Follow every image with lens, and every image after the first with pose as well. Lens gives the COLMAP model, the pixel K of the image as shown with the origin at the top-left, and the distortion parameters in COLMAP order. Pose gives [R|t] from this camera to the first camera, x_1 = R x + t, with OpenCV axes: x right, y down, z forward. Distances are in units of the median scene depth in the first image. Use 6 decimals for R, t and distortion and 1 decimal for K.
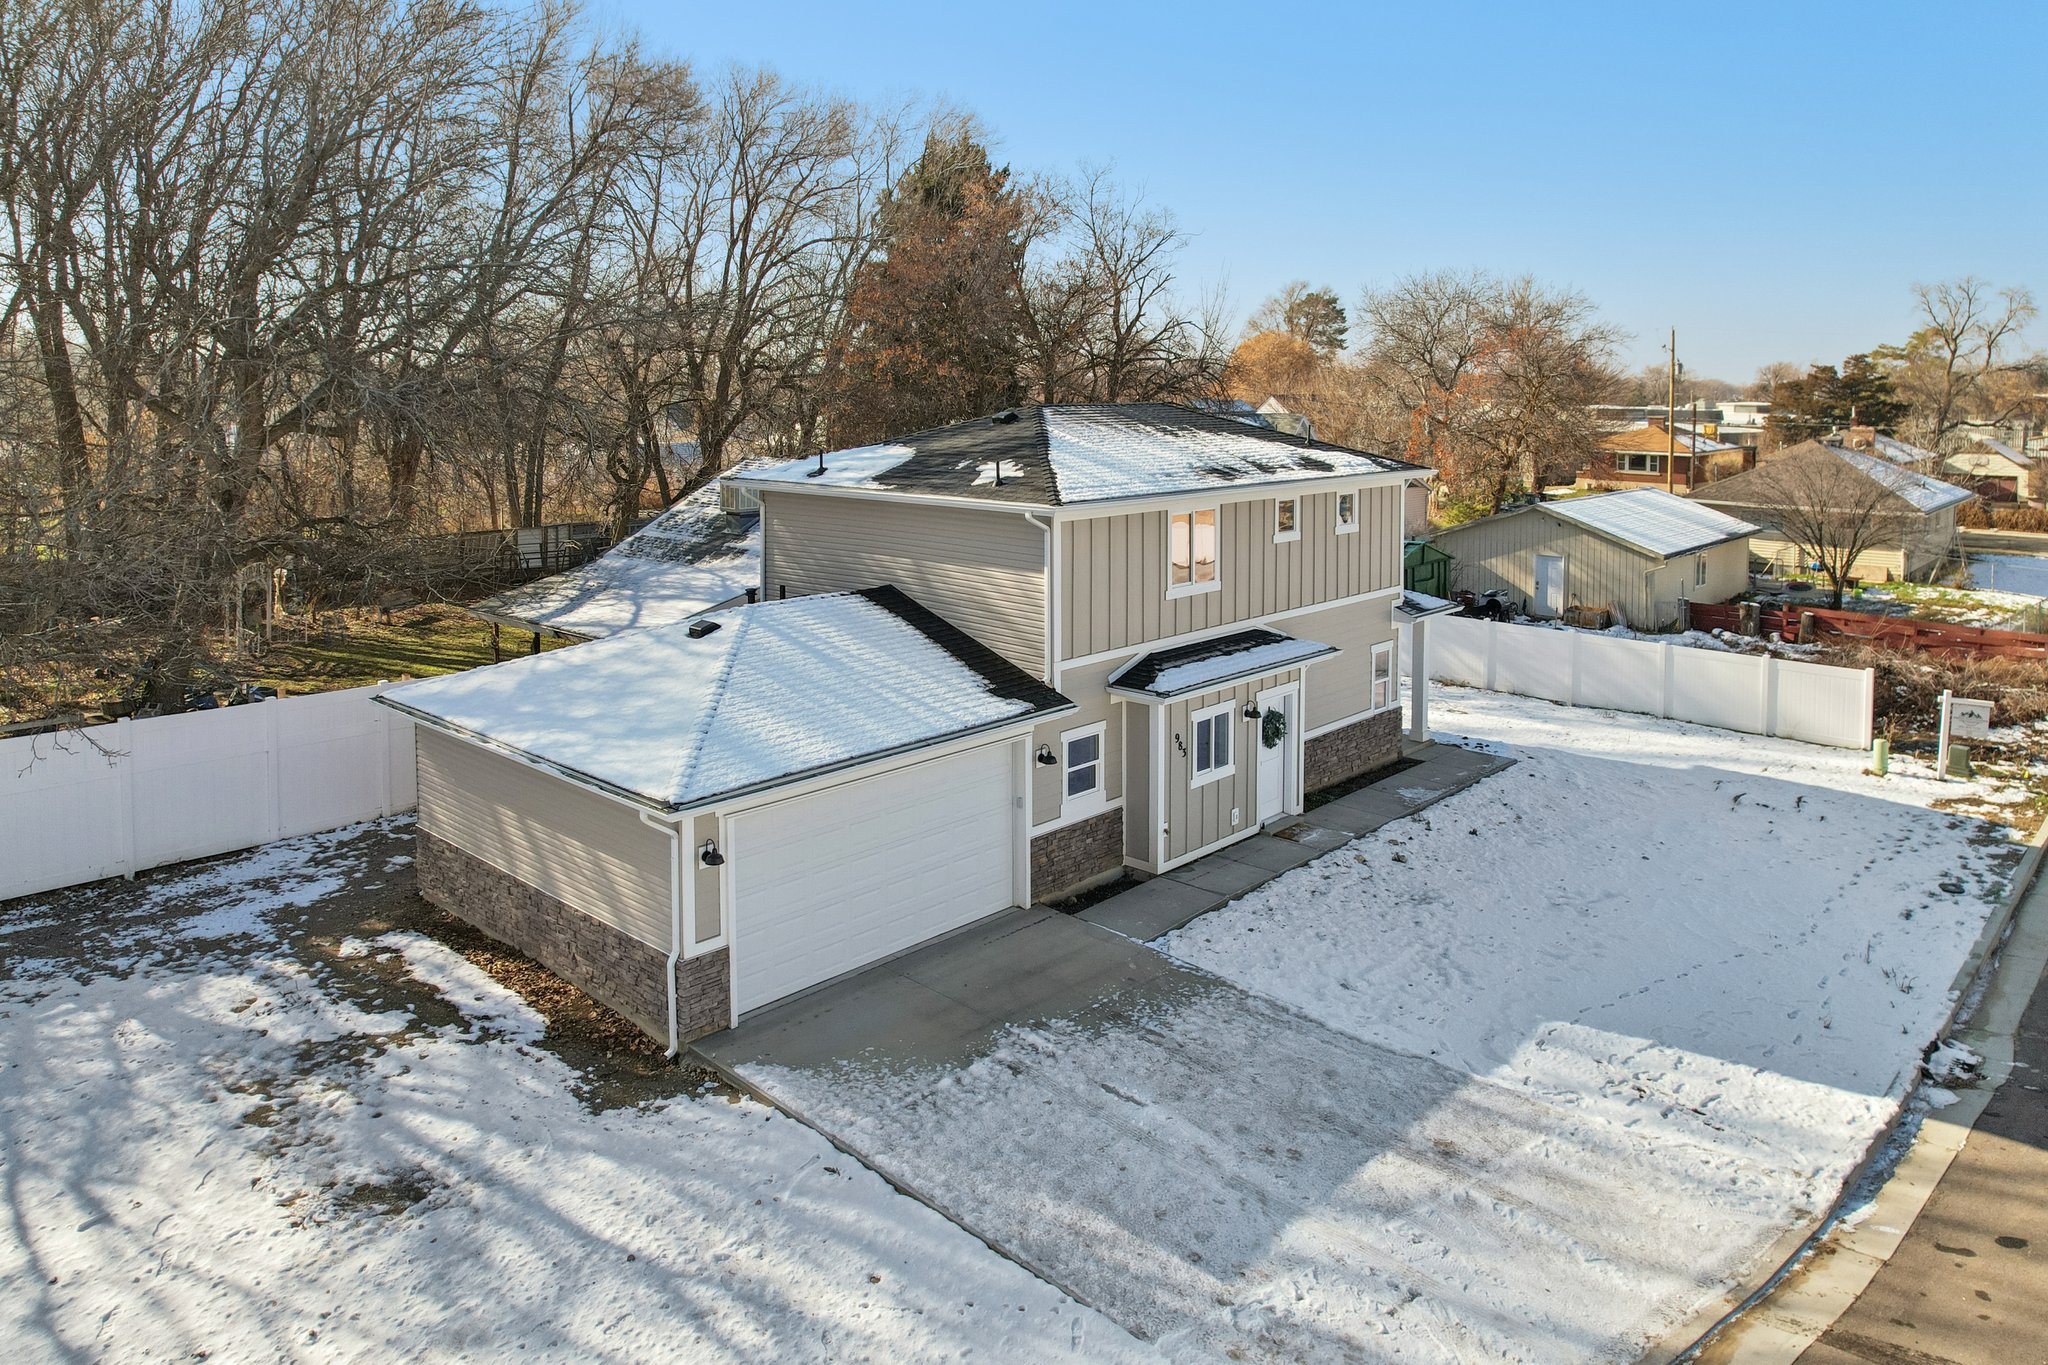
lens RADIAL K [[1381.1, 0, 1029.7], [0, 1381.1, 433.1], [0, 0, 1]] dist [-0.024909, -0.001989]
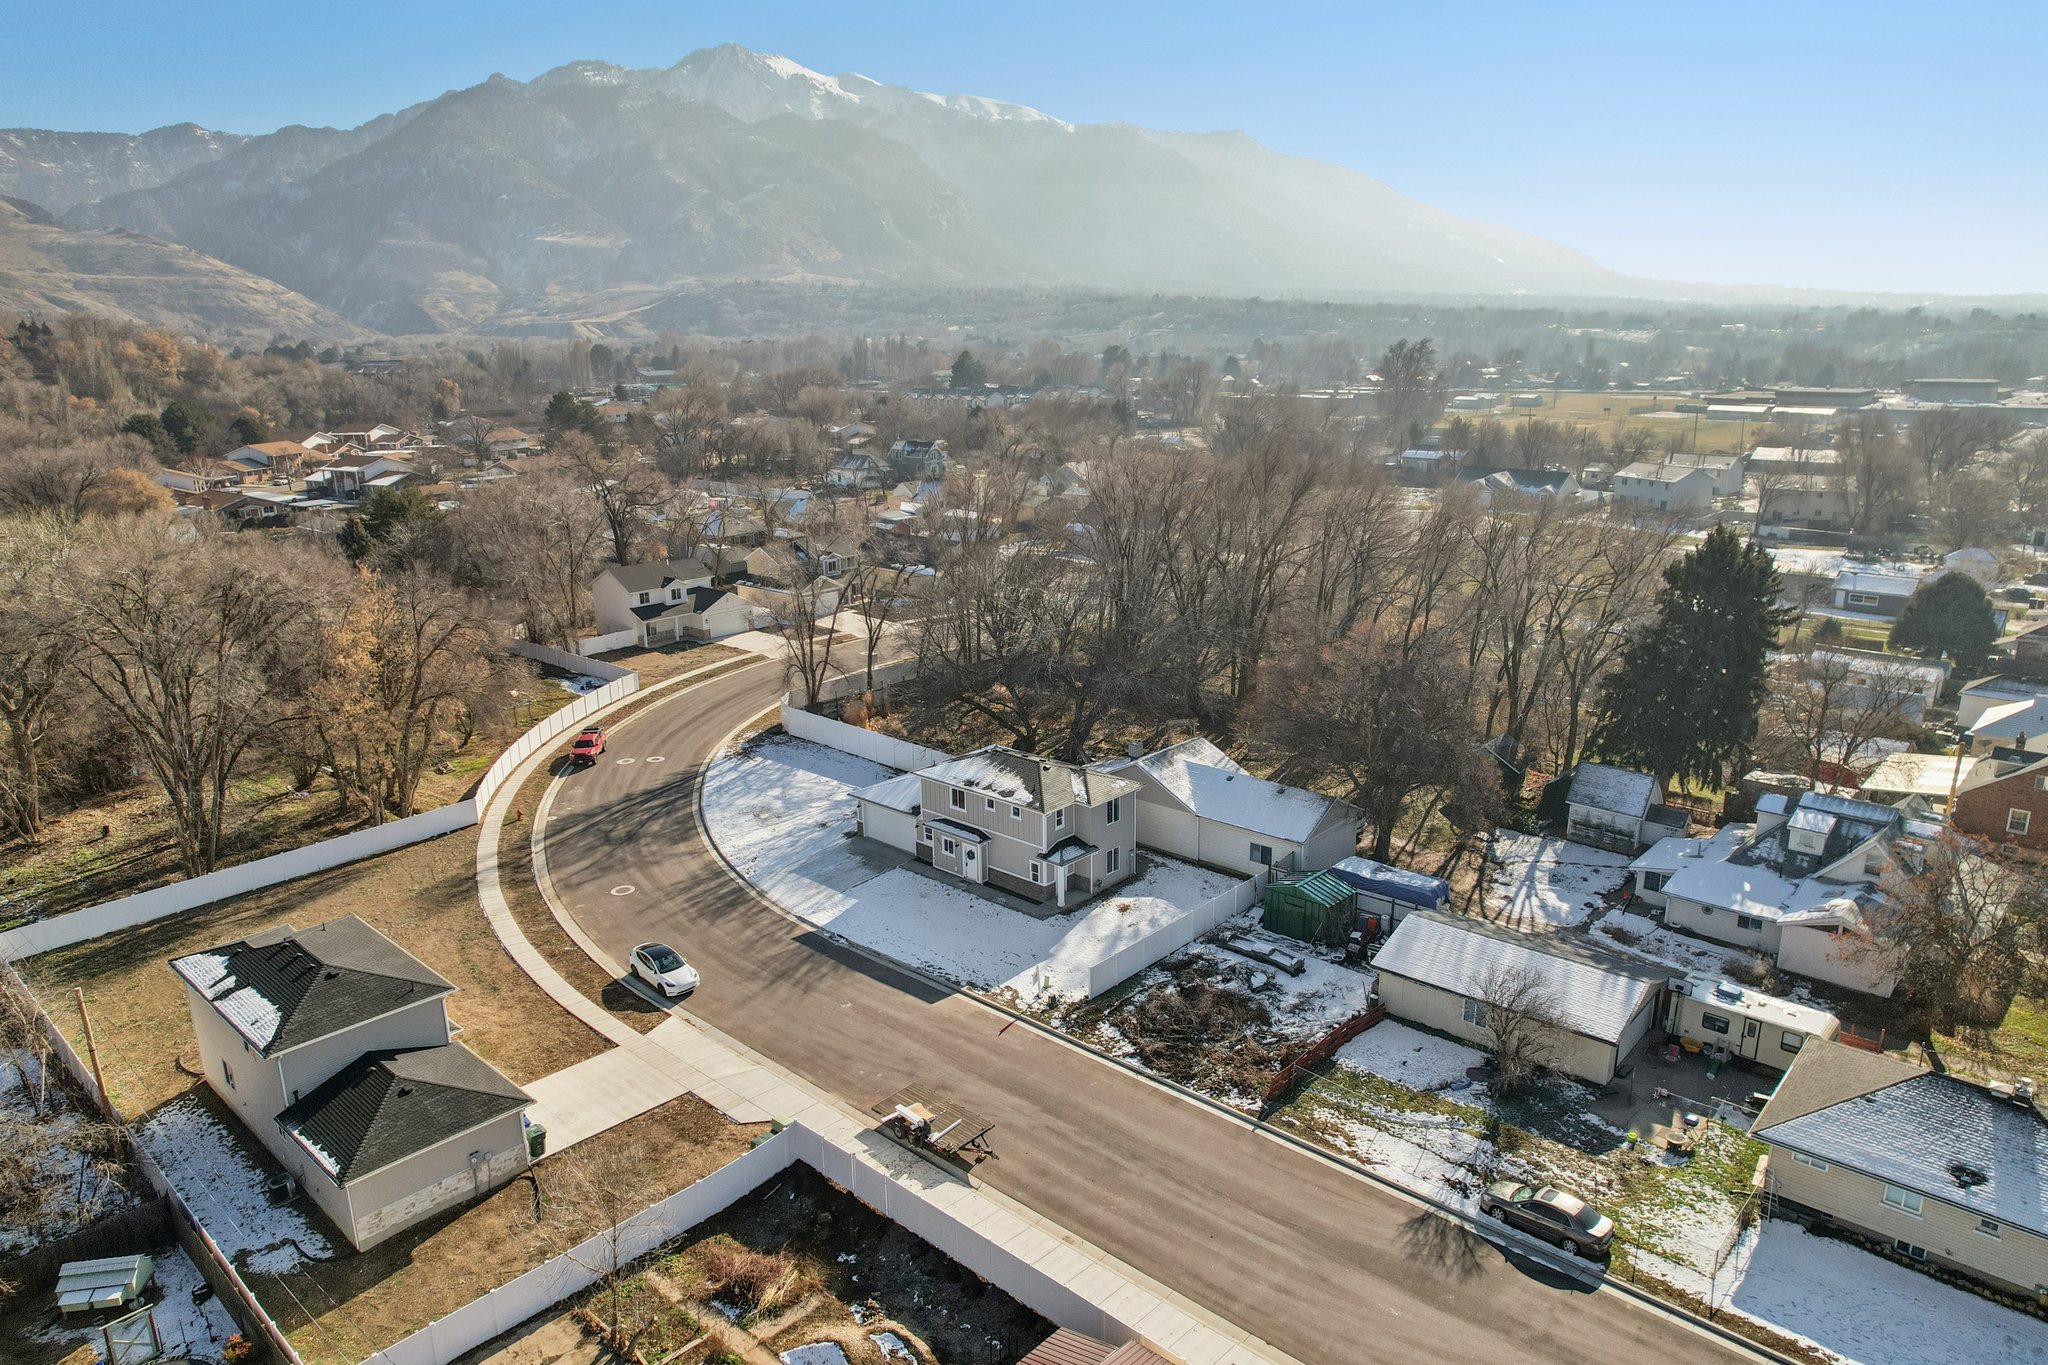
lens RADIAL K [[1326.4, 0, 1065.0], [0, 1326.4, 727.2], [0, 0, 1]] dist [-0.051296, 0.000837]
pose [[0.033495, 0.284132, -0.958200, 4.831980], [-0.034310, 0.958500, 0.283022, -1.553146], [0.998850, 0.023396, 0.041854, 1.547357]]
